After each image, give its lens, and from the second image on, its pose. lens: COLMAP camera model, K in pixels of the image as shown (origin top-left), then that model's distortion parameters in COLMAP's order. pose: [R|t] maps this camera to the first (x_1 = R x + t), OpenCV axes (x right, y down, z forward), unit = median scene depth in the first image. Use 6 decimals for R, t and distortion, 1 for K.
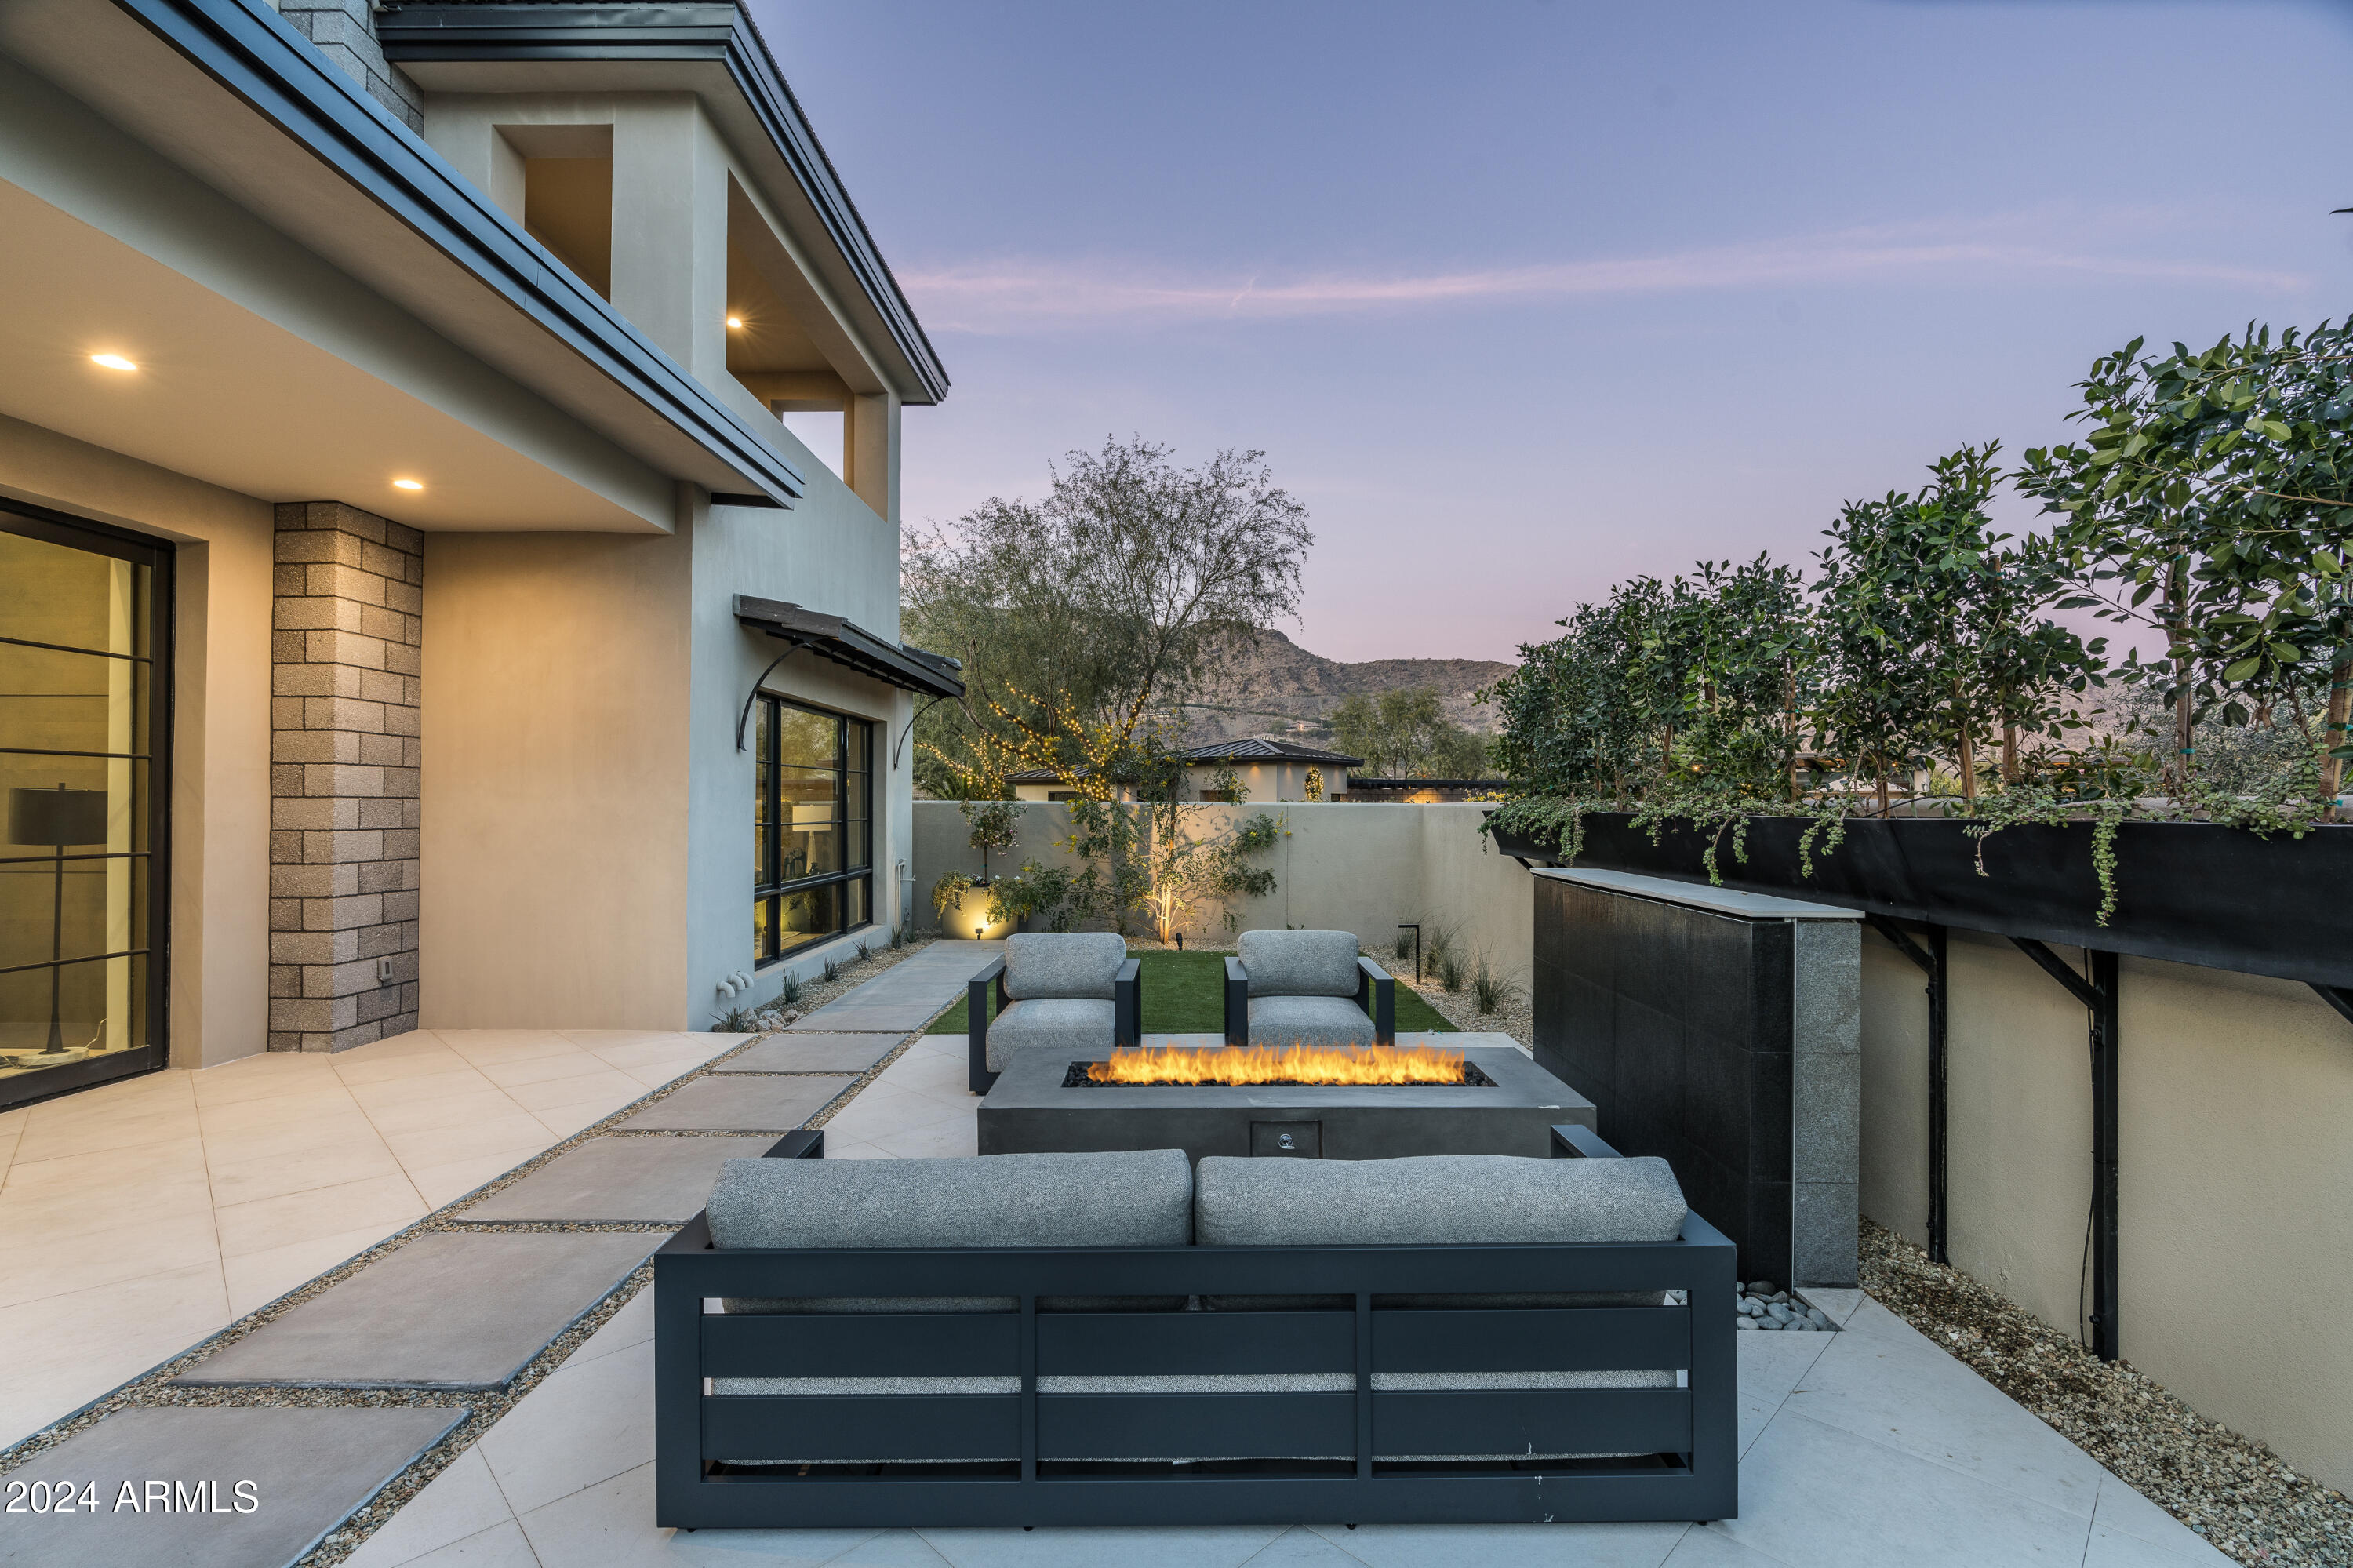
lens RADIAL K [[1056.5, 0, 1166.3], [0, 1056.5, 798.6], [0, 0, 1]] dist [-0.011216, 0.000011]
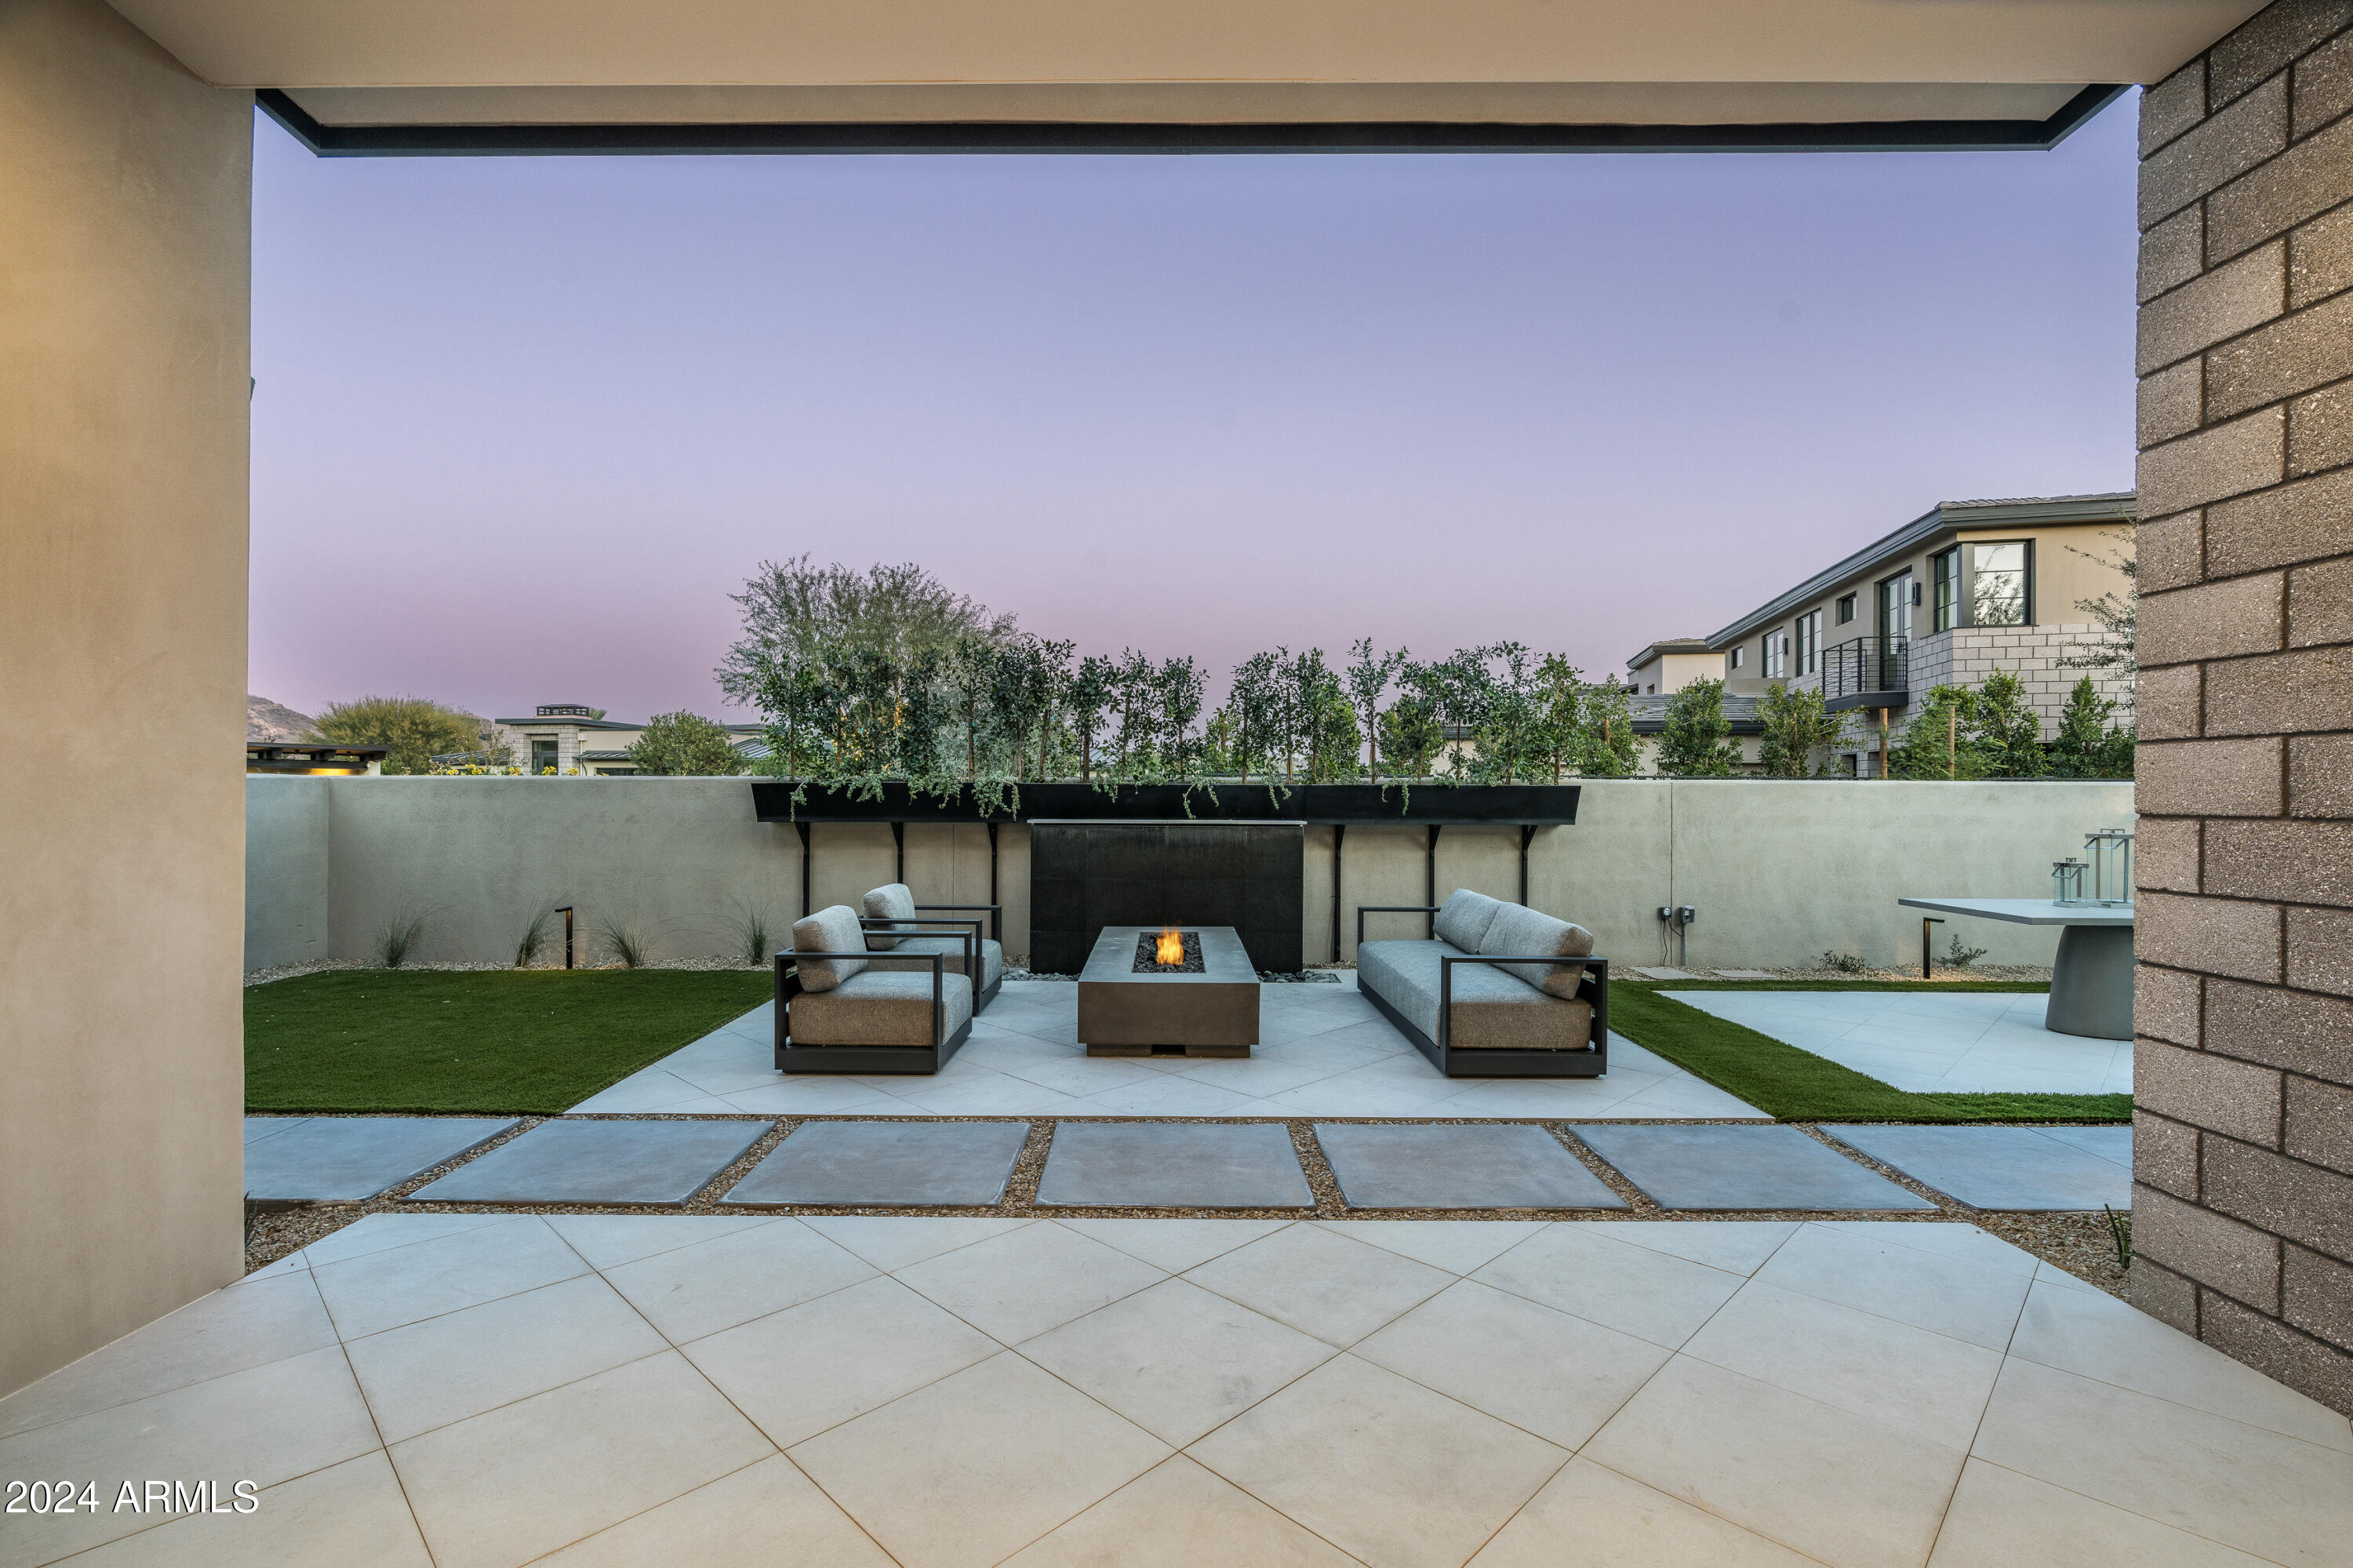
lens RADIAL K [[1056.5, 0, 1166.3], [0, 1056.5, 798.6], [0, 0, 1]] dist [-0.011216, 0.000011]
pose [[-0.011755, -0.002839, 0.999927, -0.963013], [-0.009343, 0.999953, 0.002729, 0.024961], [-0.999887, -0.009310, -0.011781, 0.687094]]
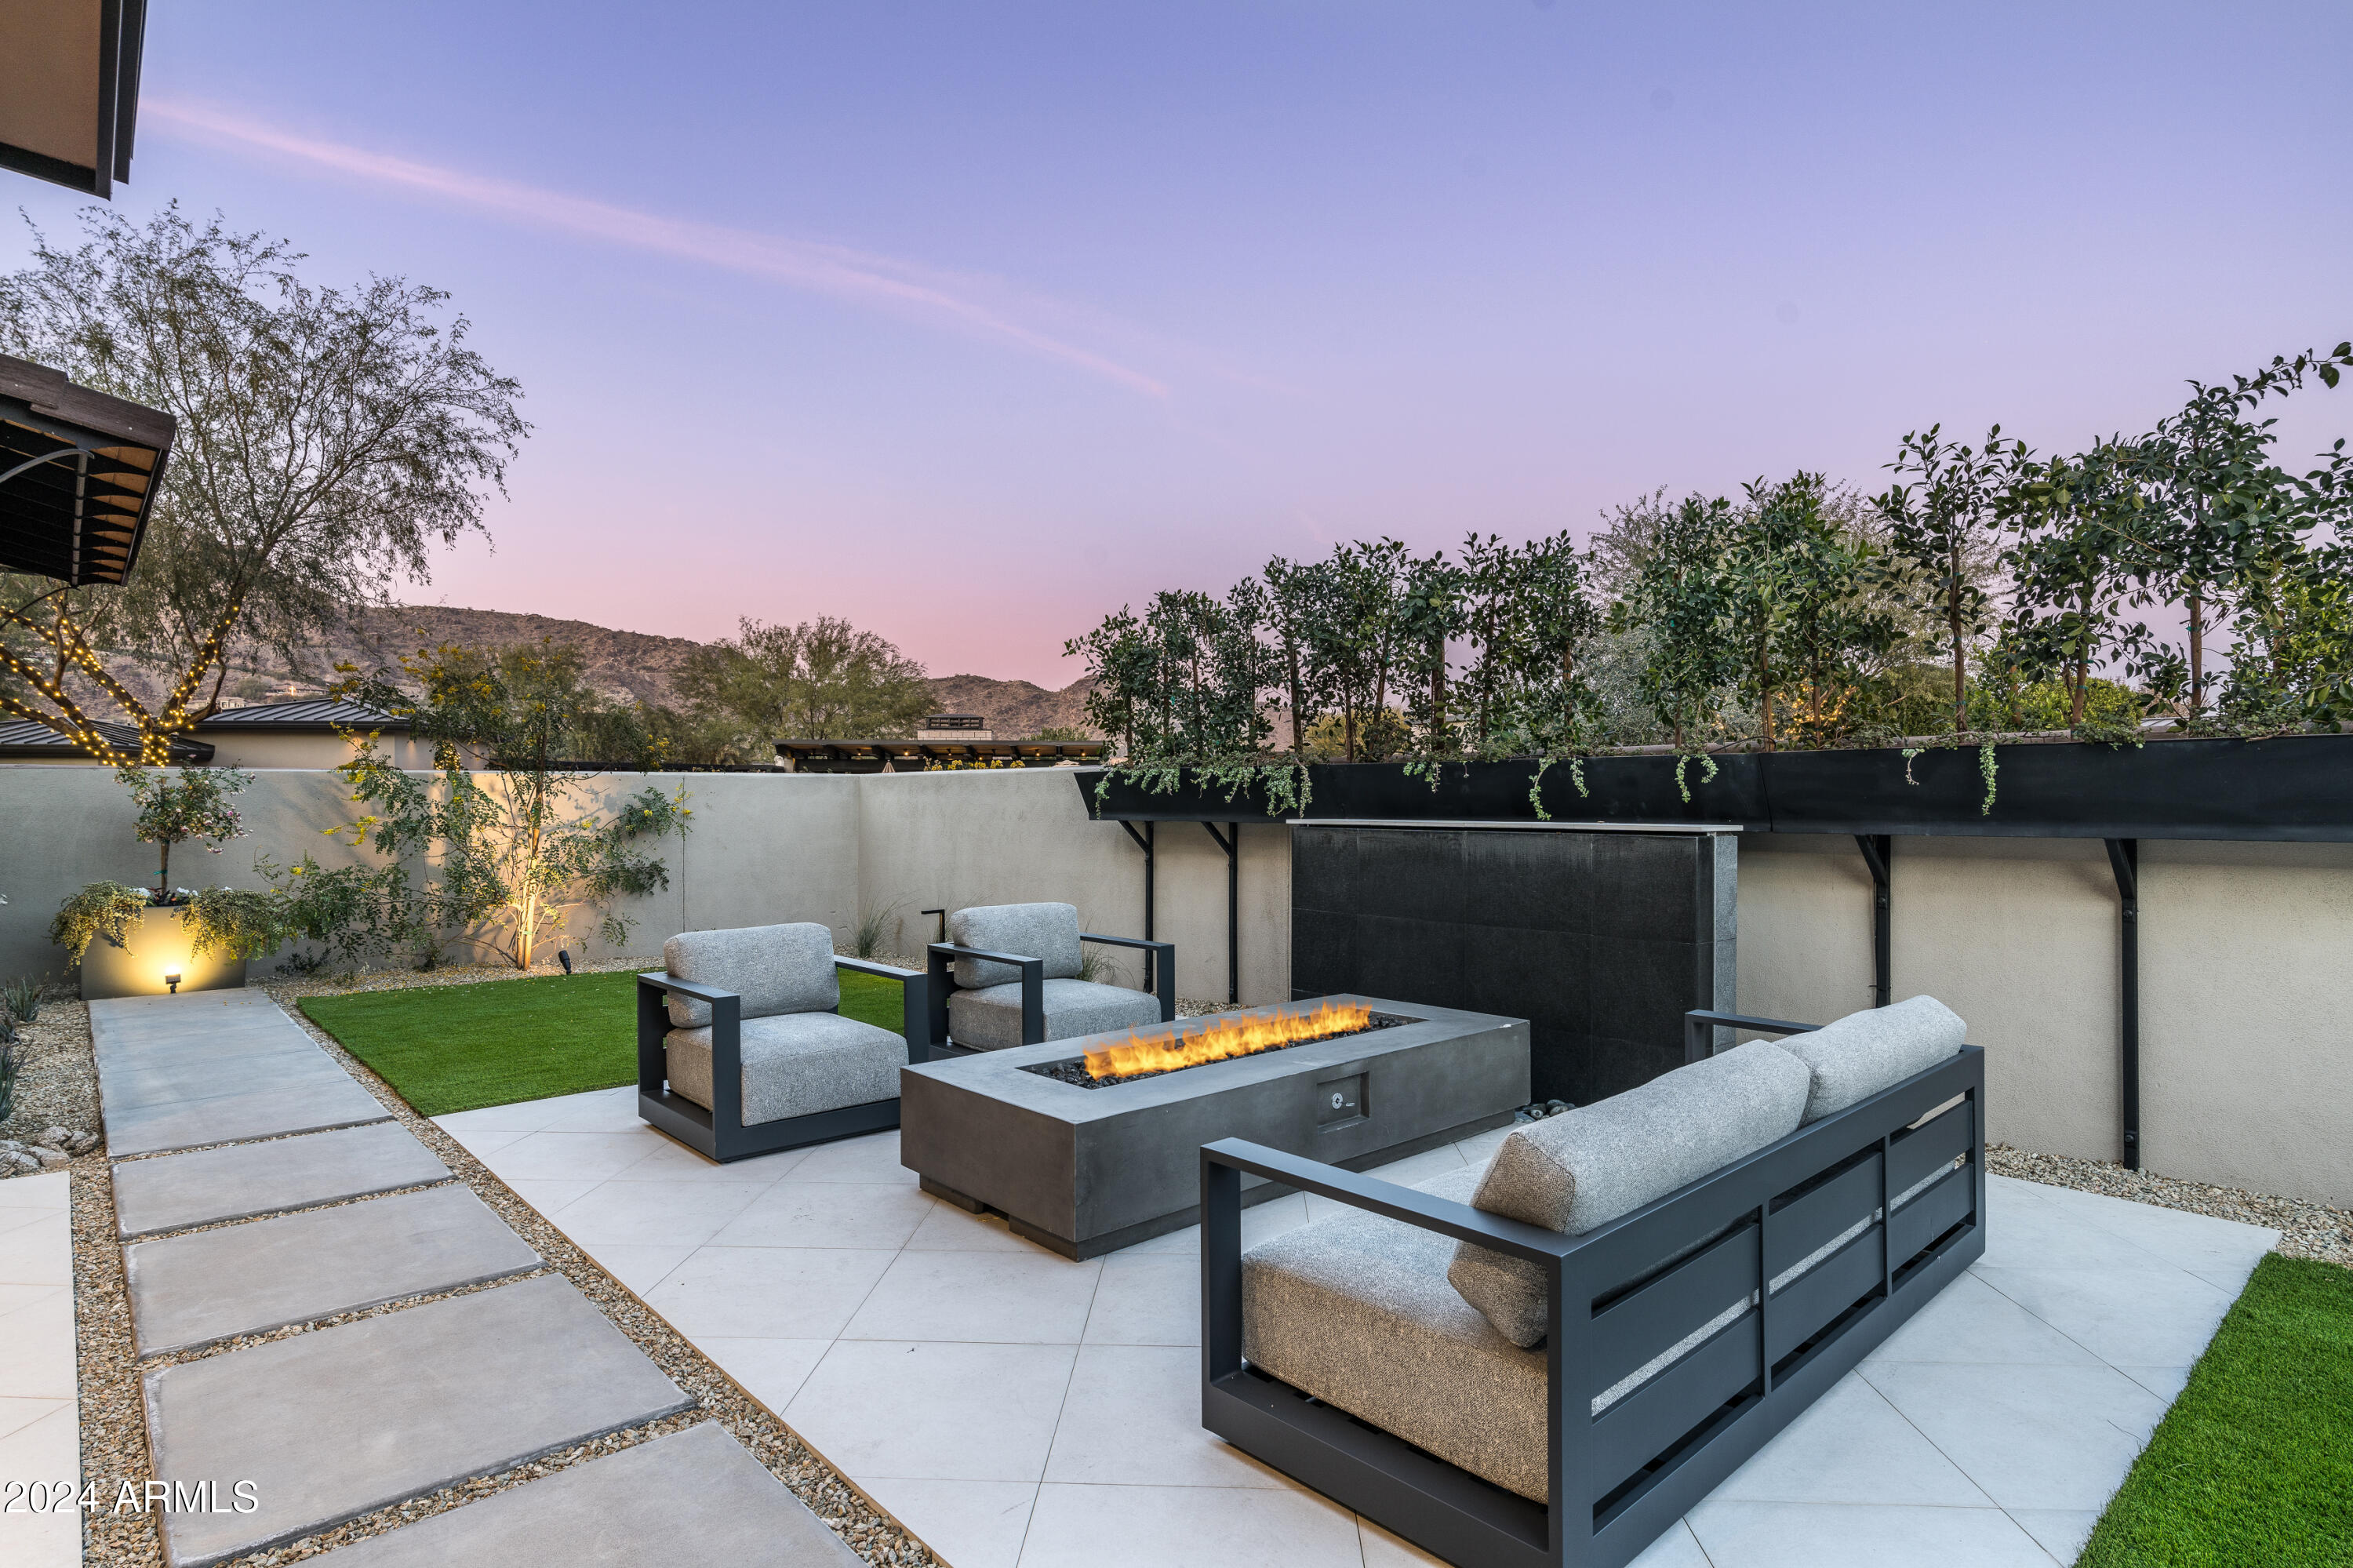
lens RADIAL K [[1248.5, 0, 1168.2], [0, 1248.5, 792.4], [0, 0, 1]] dist [-0.002931, -0.001113]
pose [[0.737140, 0.002225, 0.675736, -0.437814], [-0.001675, 0.999998, -0.001465, 0.035755], [-0.675737, -0.000052, 0.737142, 0.181225]]
